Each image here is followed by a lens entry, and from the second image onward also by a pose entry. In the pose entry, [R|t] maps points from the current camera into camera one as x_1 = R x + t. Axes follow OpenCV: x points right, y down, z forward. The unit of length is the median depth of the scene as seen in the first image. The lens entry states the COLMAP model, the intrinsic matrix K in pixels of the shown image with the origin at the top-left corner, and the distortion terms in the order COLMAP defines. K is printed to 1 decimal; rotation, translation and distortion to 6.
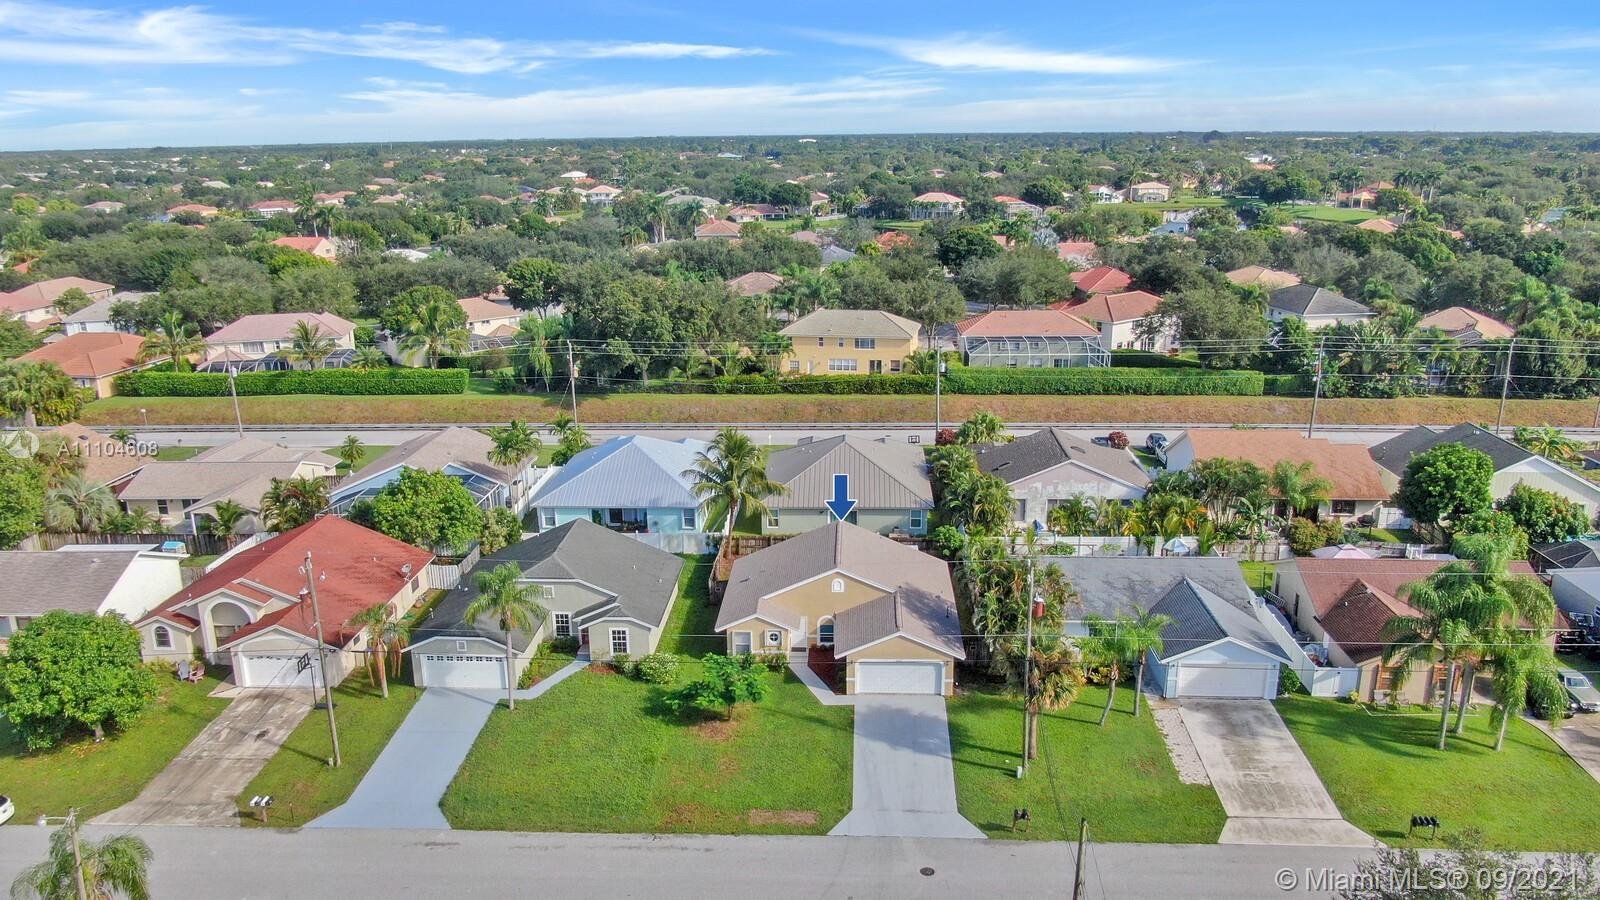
lens RADIAL K [[1190.4, 0, 794.6], [0, 1190.4, 462.0], [0, 0, 1]] dist [-0.018021, 0.004386]
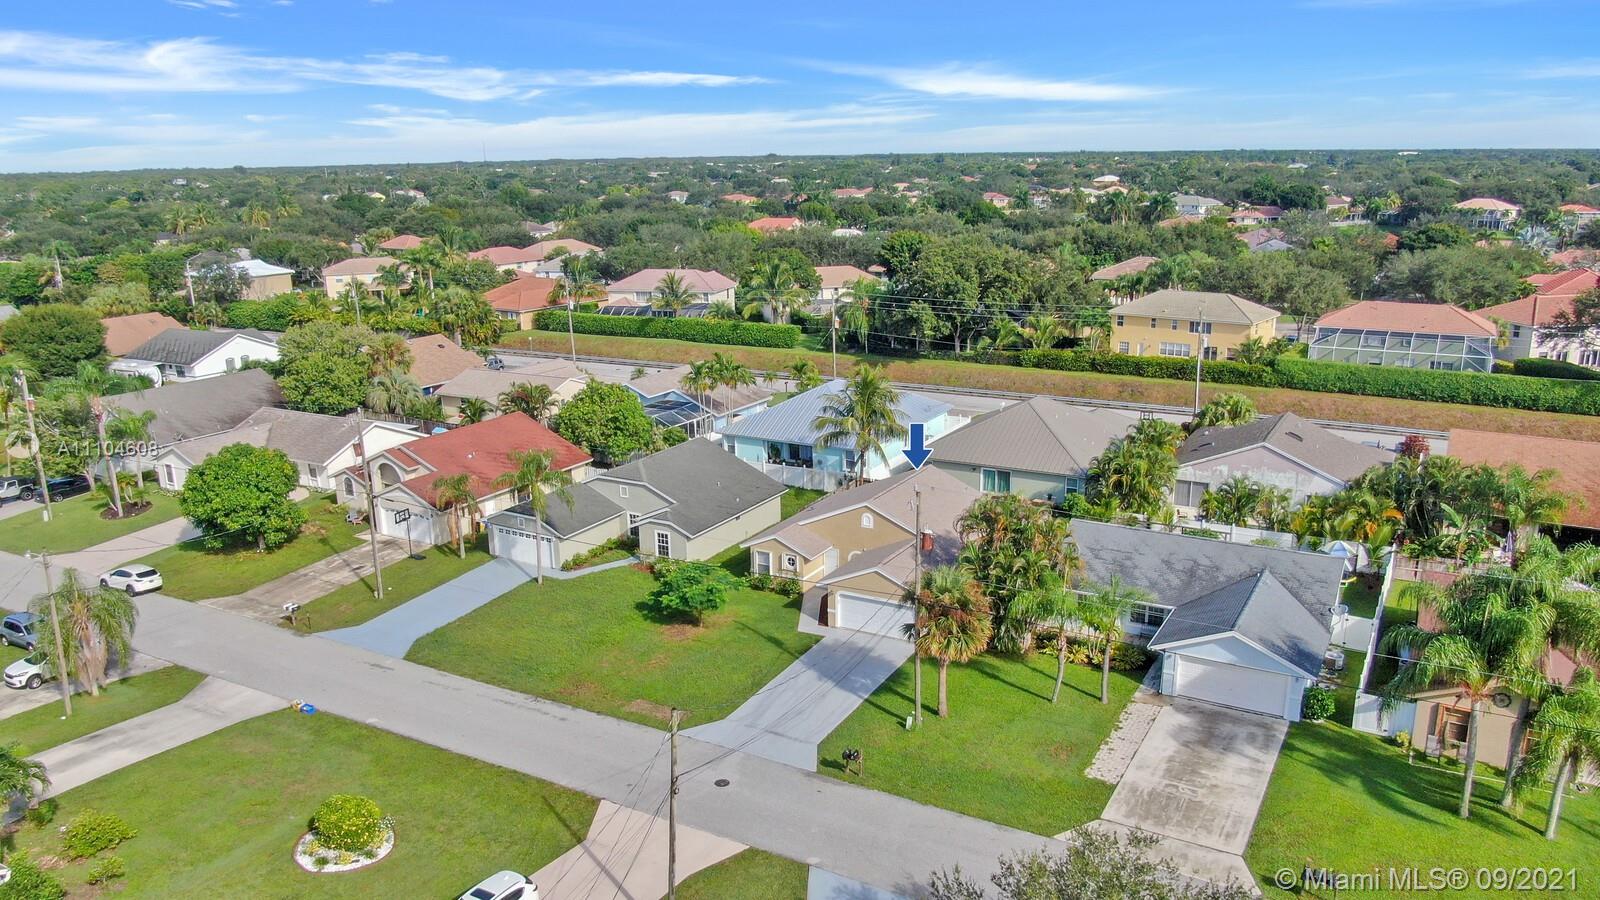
lens RADIAL K [[1185.3, 0, 800.0], [0, 1185.3, 450.0], [0, 0, 1]] dist [-0.007337, -0.010424]
pose [[0.895250, 0.110865, -0.431550, 0.307033], [-0.118845, 0.992876, 0.008526, 0.036030], [0.429421, 0.043655, 0.902049, 0.090279]]
